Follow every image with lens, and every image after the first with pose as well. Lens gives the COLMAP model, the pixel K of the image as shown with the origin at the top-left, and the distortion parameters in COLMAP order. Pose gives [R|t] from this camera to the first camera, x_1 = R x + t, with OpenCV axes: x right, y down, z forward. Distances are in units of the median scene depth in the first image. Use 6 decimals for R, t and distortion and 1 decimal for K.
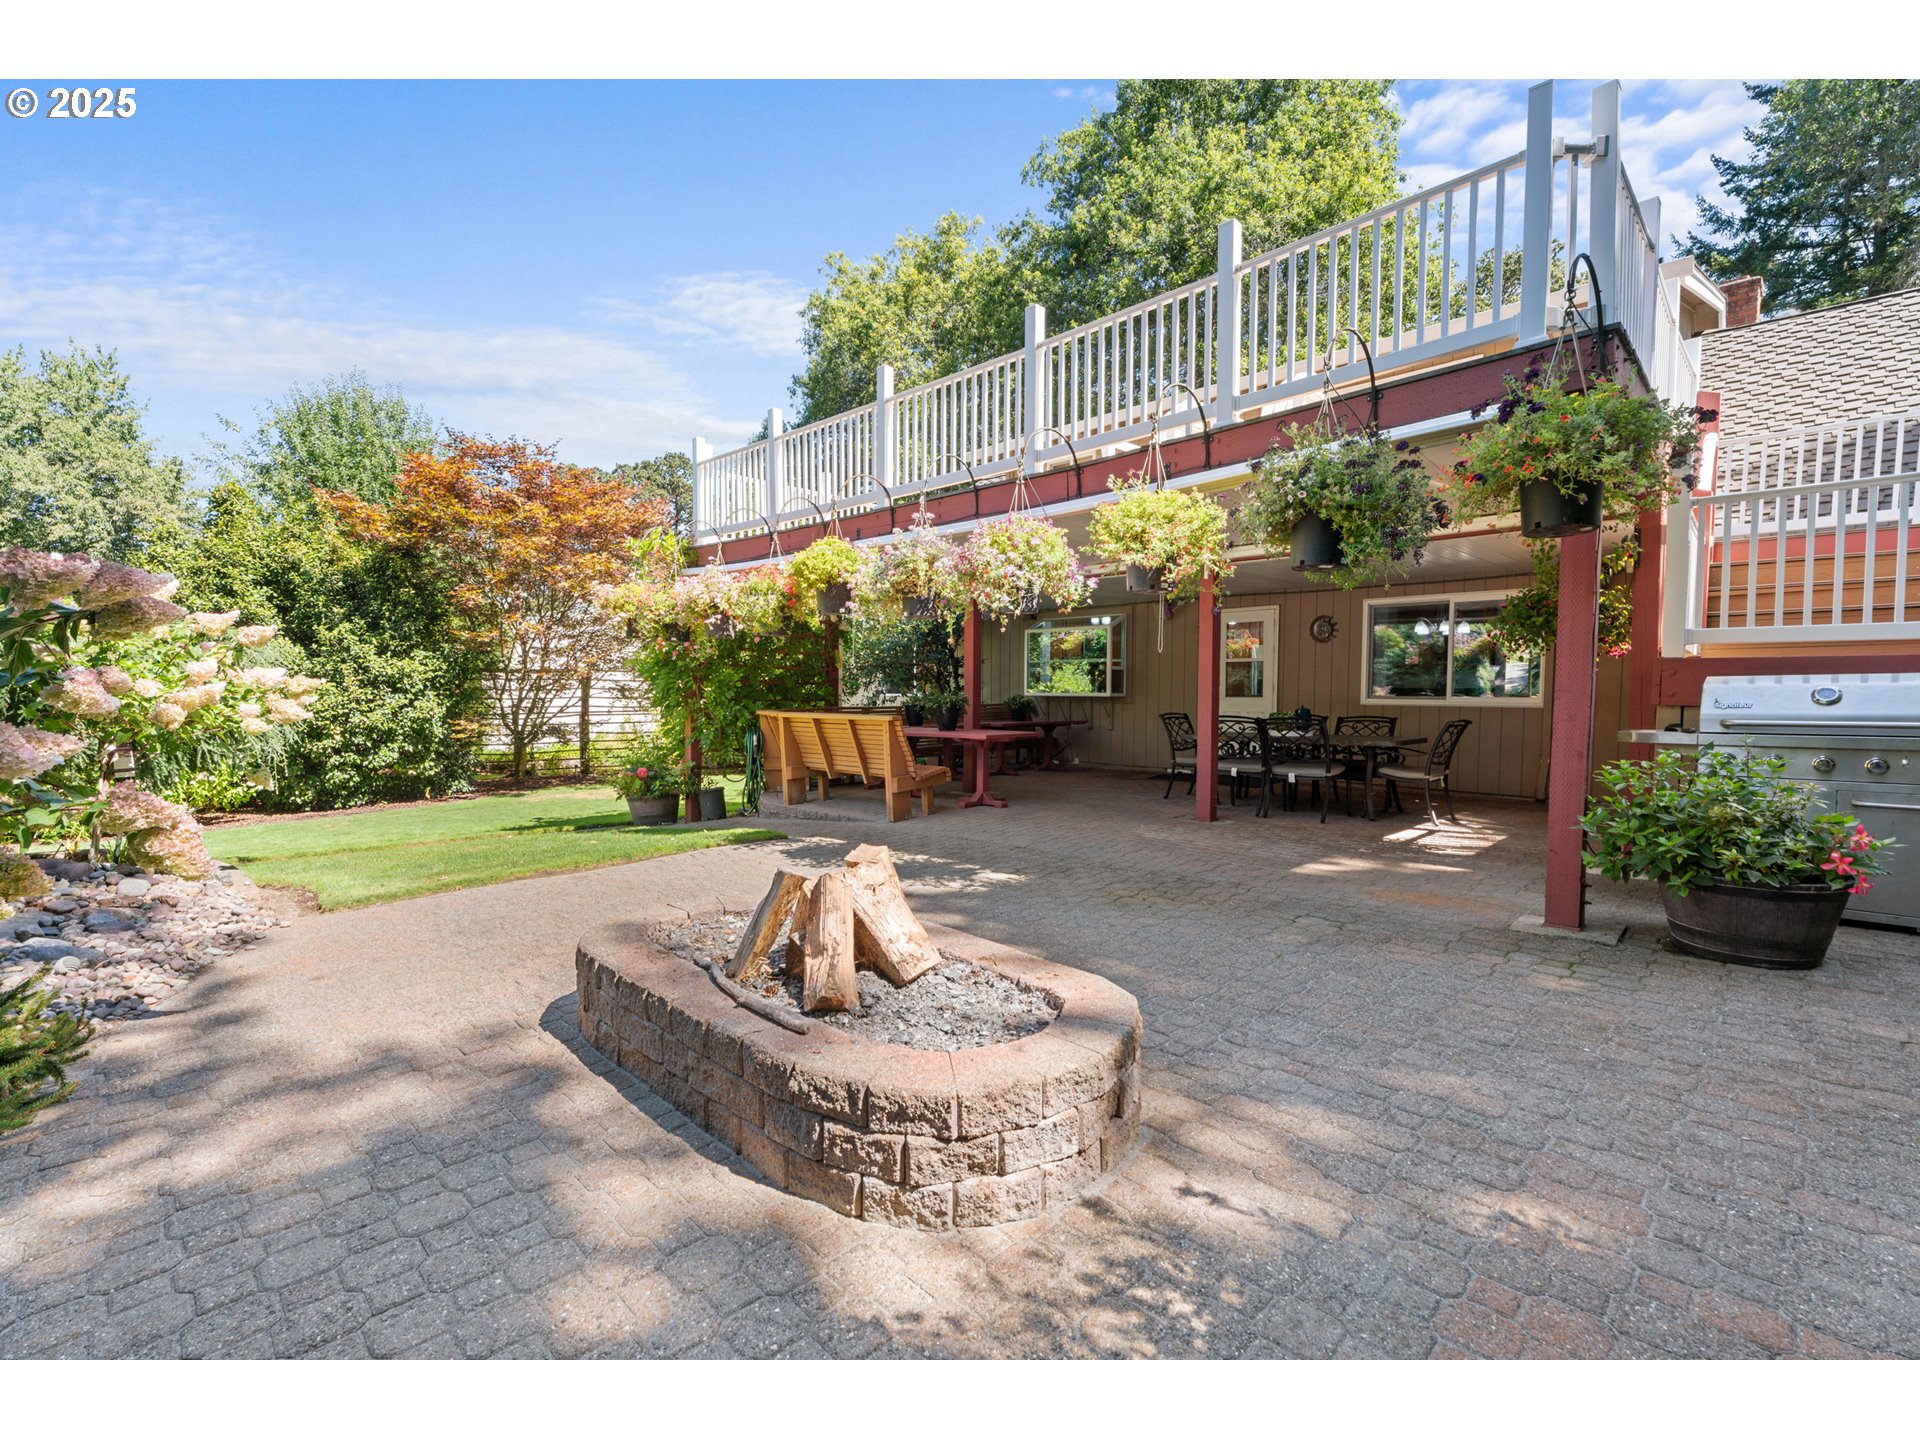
lens RADIAL K [[855.4, 0, 962.2], [0, 855.4, 726.5], [0, 0, 1]] dist [-0.000459, -0.000077]
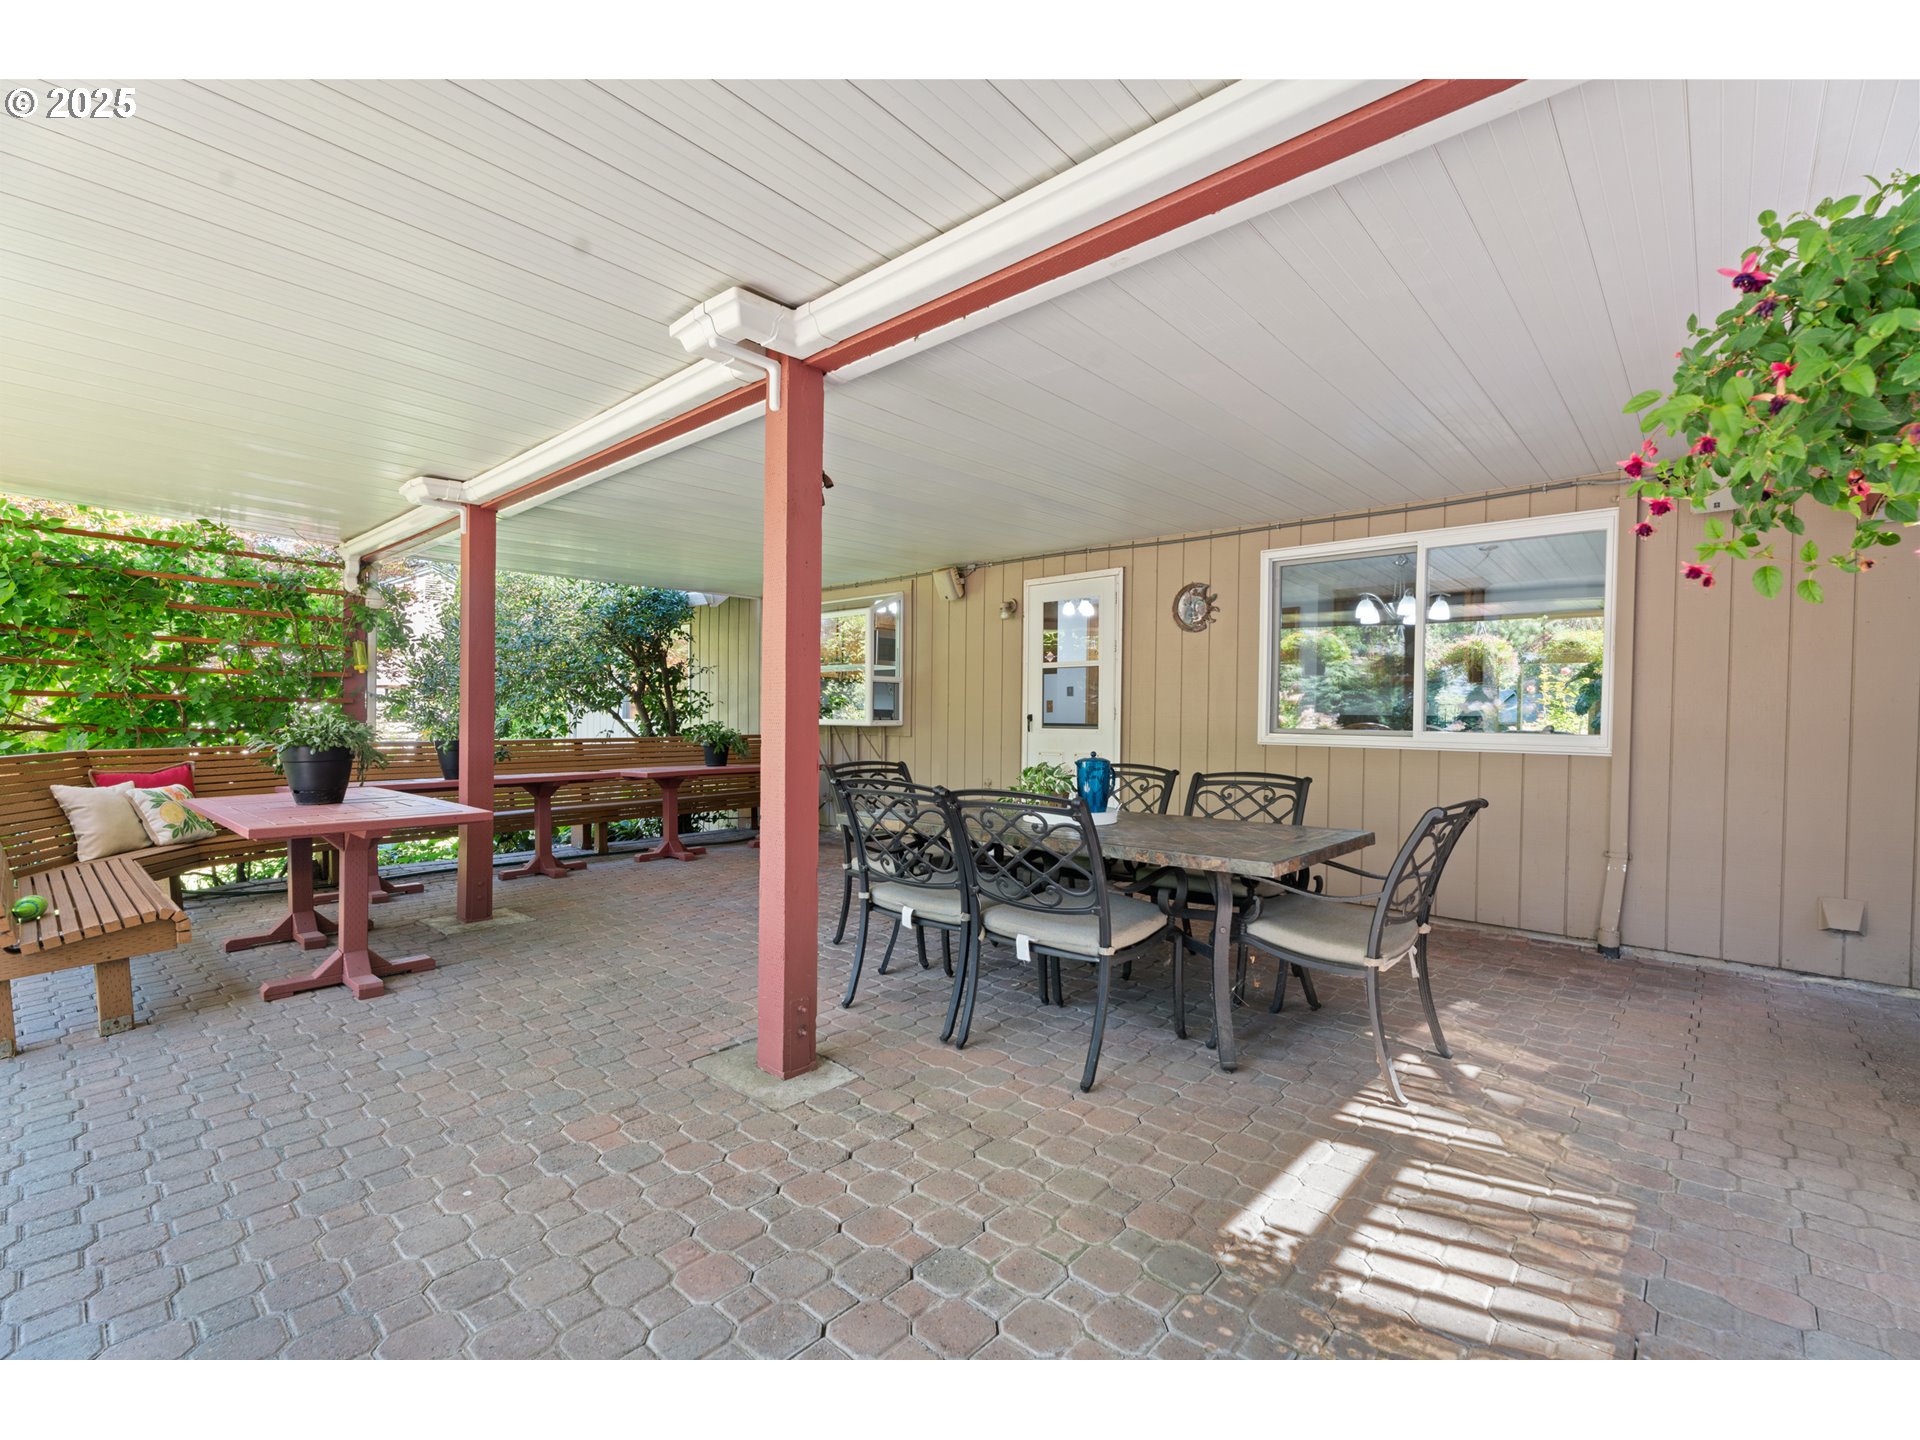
lens RADIAL K [[855.4, 0, 962.2], [0, 855.4, 726.5], [0, 0, 1]] dist [-0.000459, -0.000077]
pose [[0.999290, 0.006584, 0.037108, 0.245293], [-0.005405, 0.999481, -0.031772, -0.017992], [-0.037298, 0.031549, 0.998806, 0.441579]]
